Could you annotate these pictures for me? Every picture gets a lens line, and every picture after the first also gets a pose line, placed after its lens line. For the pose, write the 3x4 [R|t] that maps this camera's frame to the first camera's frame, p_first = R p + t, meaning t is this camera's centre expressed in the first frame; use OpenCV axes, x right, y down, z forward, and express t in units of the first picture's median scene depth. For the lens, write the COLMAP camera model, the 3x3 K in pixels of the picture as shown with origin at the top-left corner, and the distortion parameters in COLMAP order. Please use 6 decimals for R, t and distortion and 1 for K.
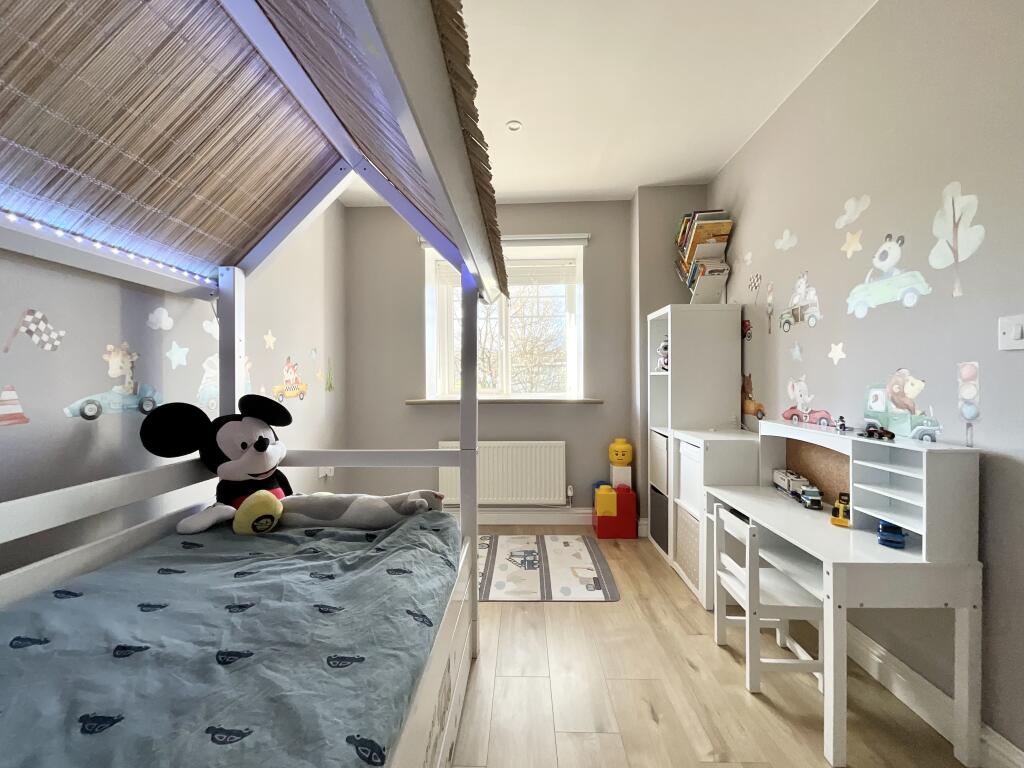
lens RADIAL K [[411.1, 0, 513.3], [0, 411.1, 383.4], [0, 0, 1]] dist [-0.015661, 0.000363]
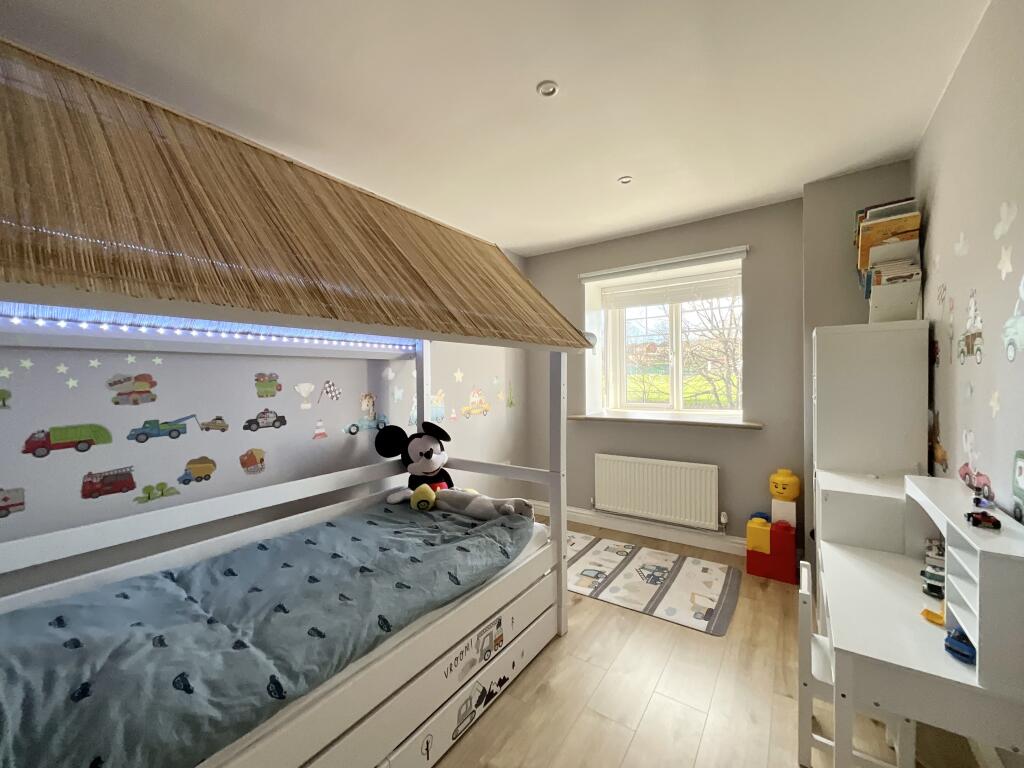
lens RADIAL K [[411.1, 0, 506.7], [0, 411.1, 382.5], [0, 0, 1]] dist [-0.015661, 0.000363]
pose [[0.831354, 0.000677, -0.555743, 0.482806], [0.007237, 0.999901, 0.012044, -0.136754], [0.555697, -0.014035, 0.831267, -0.145702]]
